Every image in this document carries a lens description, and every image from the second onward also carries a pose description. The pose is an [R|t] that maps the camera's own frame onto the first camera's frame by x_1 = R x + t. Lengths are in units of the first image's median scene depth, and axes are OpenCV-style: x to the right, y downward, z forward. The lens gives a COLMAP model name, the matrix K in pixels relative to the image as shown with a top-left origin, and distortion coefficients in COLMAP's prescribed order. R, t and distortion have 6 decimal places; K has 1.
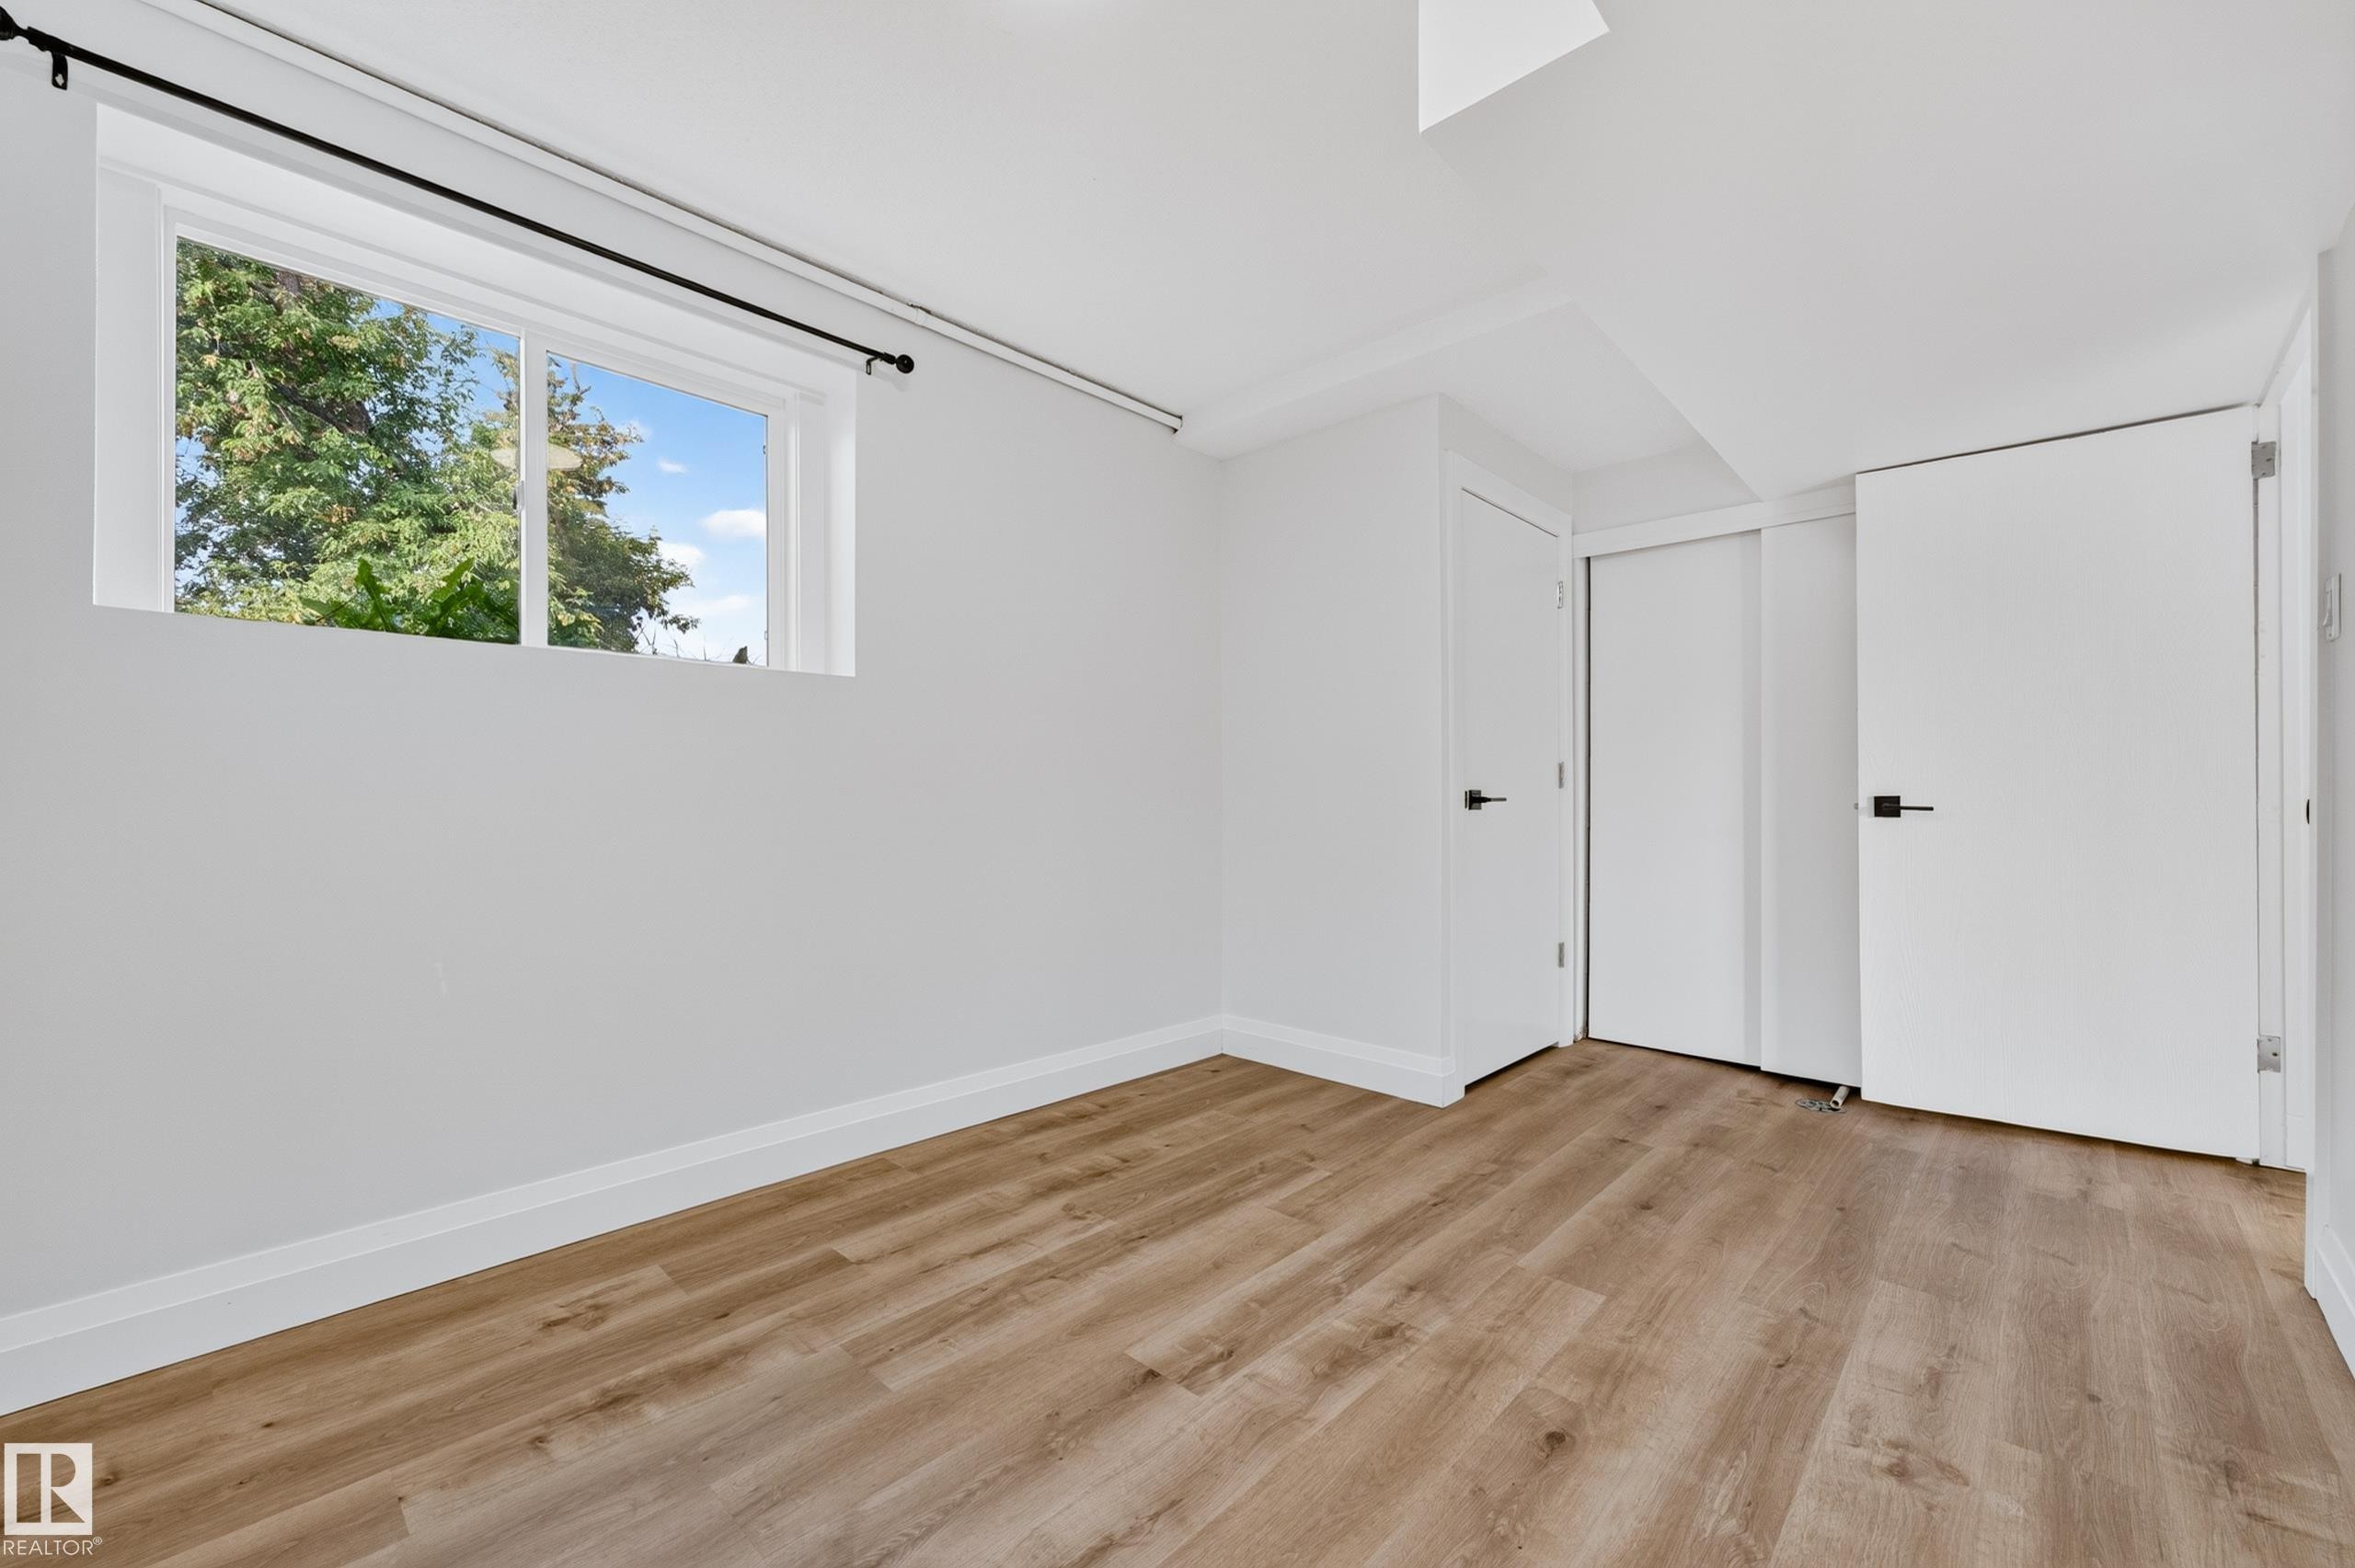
lens RADIAL K [[932.6, 0, 1189.9], [0, 932.6, 803.1], [0, 0, 1]] dist [0.007178, 0.001116]
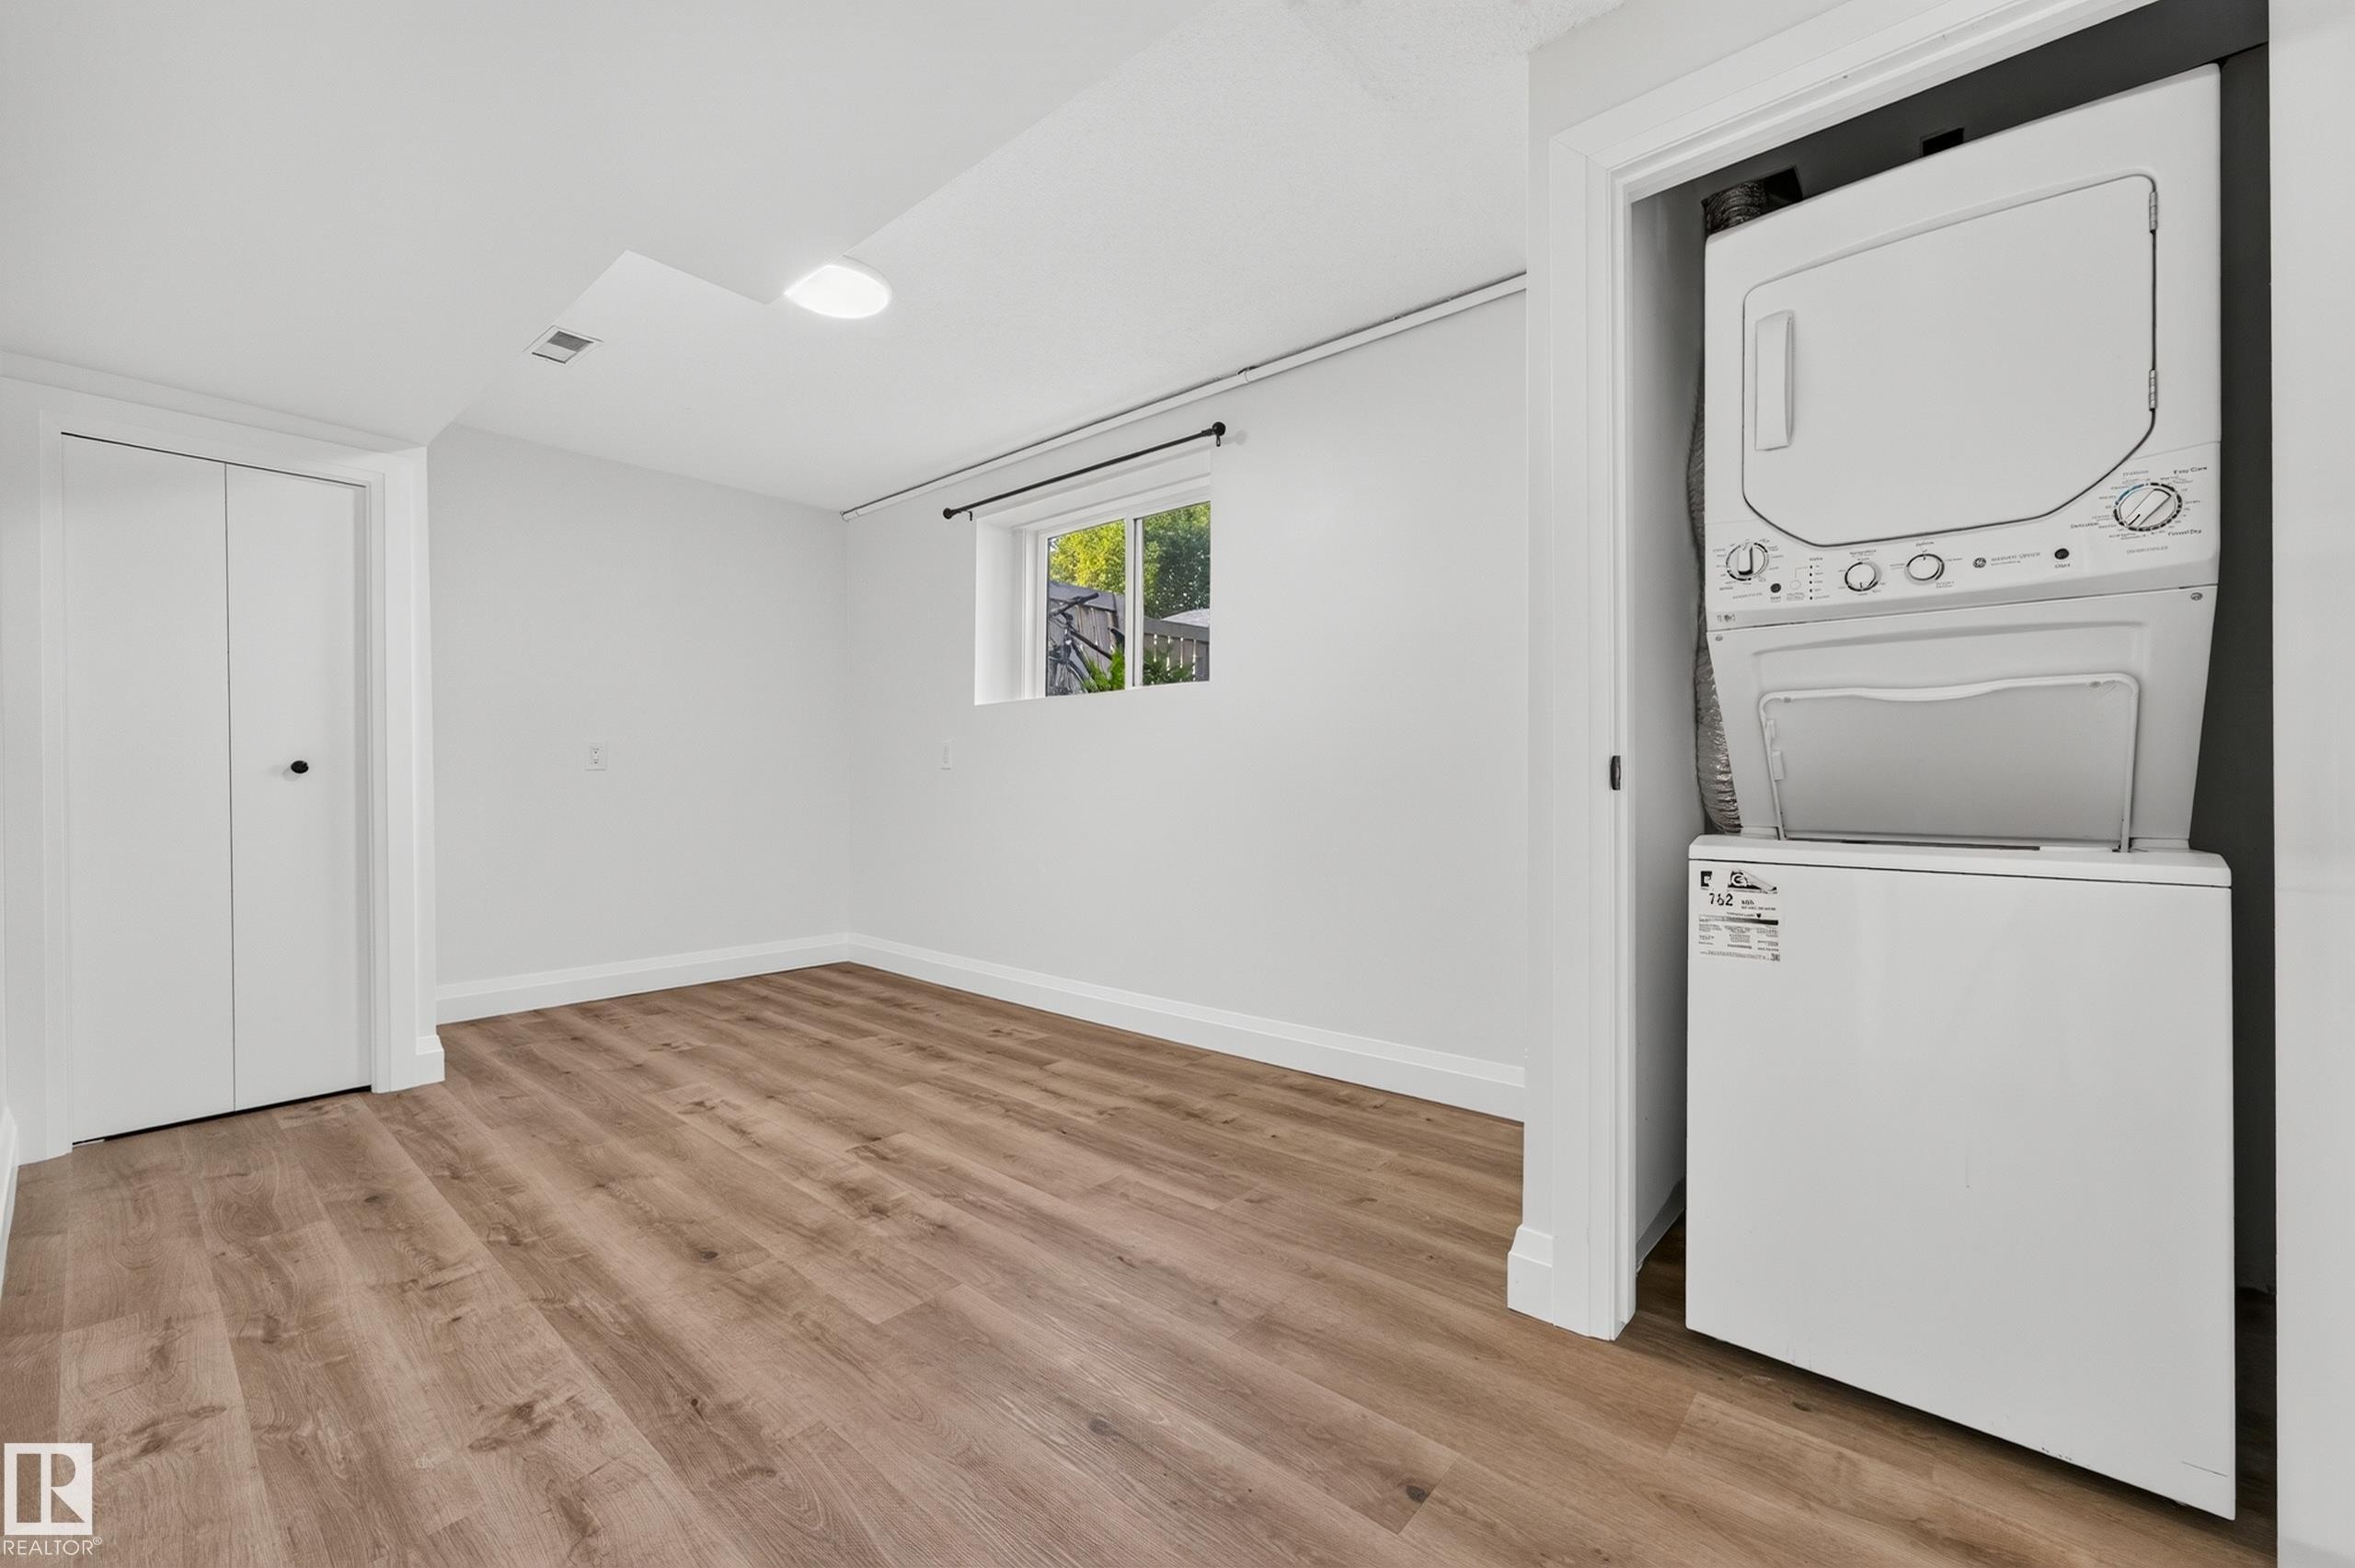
lens RADIAL K [[932.6, 0, 1138.9], [0, 932.6, 780.3], [0, 0, 1]] dist [0.007178, 0.001116]
pose [[0.007645, -0.011054, -0.999910, 1.340924], [0.009110, 0.999898, -0.010985, 0.022099], [0.999929, -0.009025, 0.007745, 1.246943]]
